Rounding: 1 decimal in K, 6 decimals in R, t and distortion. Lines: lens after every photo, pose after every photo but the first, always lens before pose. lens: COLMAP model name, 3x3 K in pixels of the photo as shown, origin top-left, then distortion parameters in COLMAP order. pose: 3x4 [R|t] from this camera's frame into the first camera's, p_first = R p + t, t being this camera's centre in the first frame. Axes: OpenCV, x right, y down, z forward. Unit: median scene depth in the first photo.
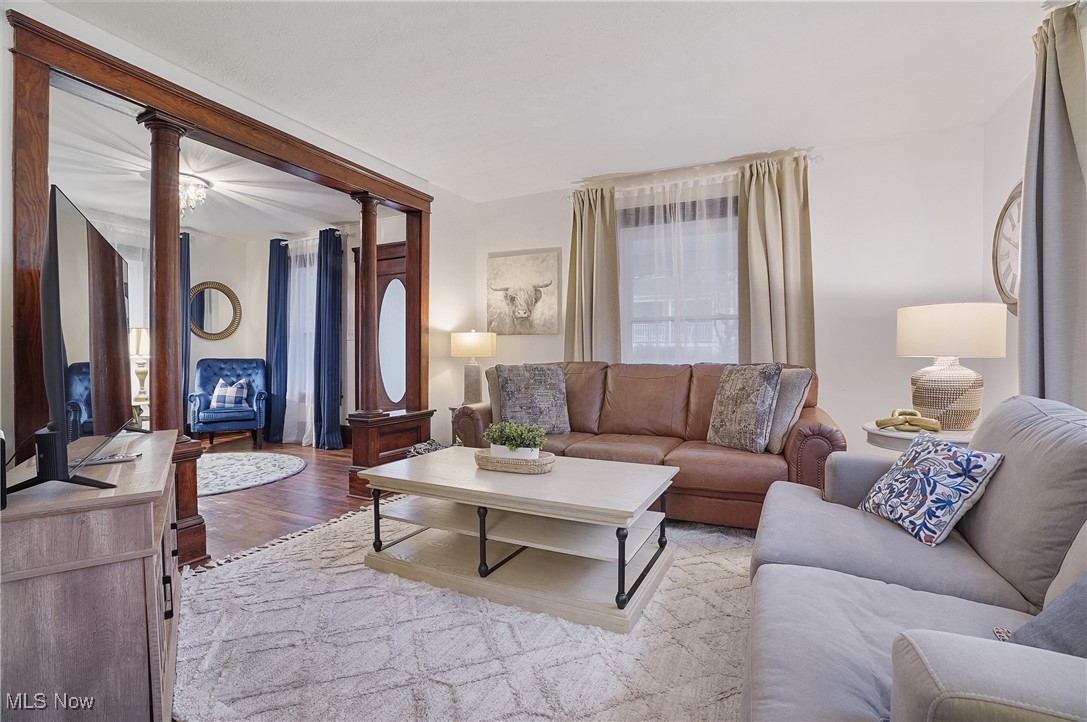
lens RADIAL K [[506.1, 0, 536.1], [0, 506.1, 360.1], [0, 0, 1]] dist [-0.071357, 0.027662]
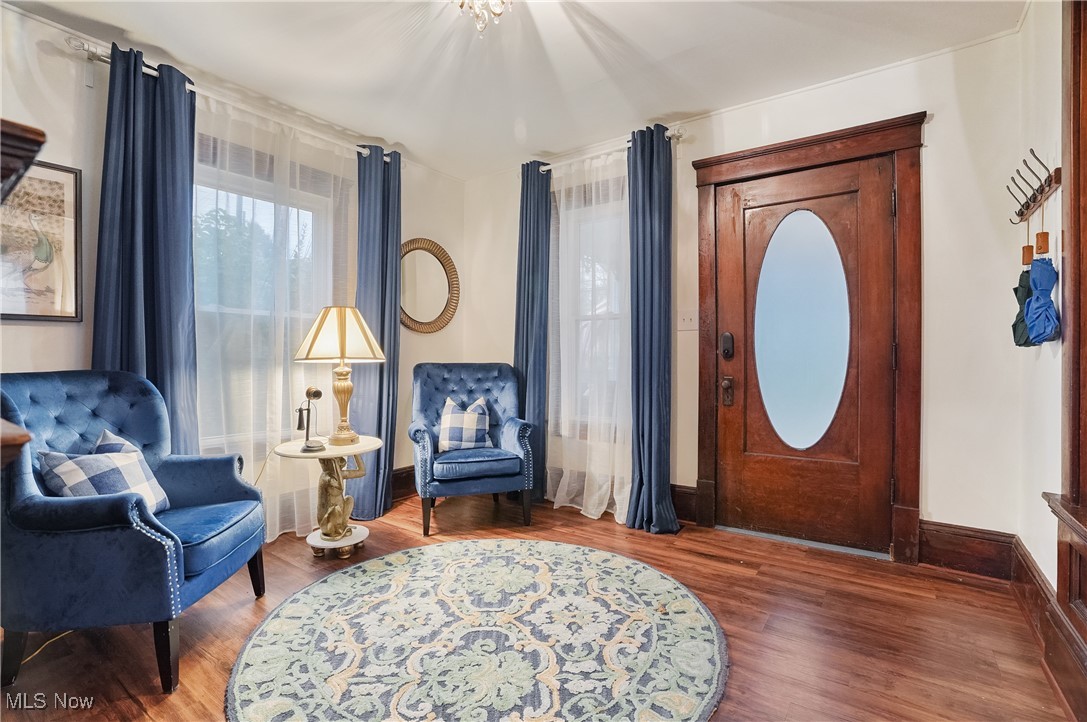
lens RADIAL K [[506.1, 0, 536.1], [0, 506.1, 360.1], [0, 0, 1]] dist [-0.071357, 0.027662]
pose [[0.985336, 0.000291, -0.170624, -0.431533], [-0.001312, 0.999982, -0.005870, -0.003459], [0.170619, 0.006007, 0.985319, 0.424188]]
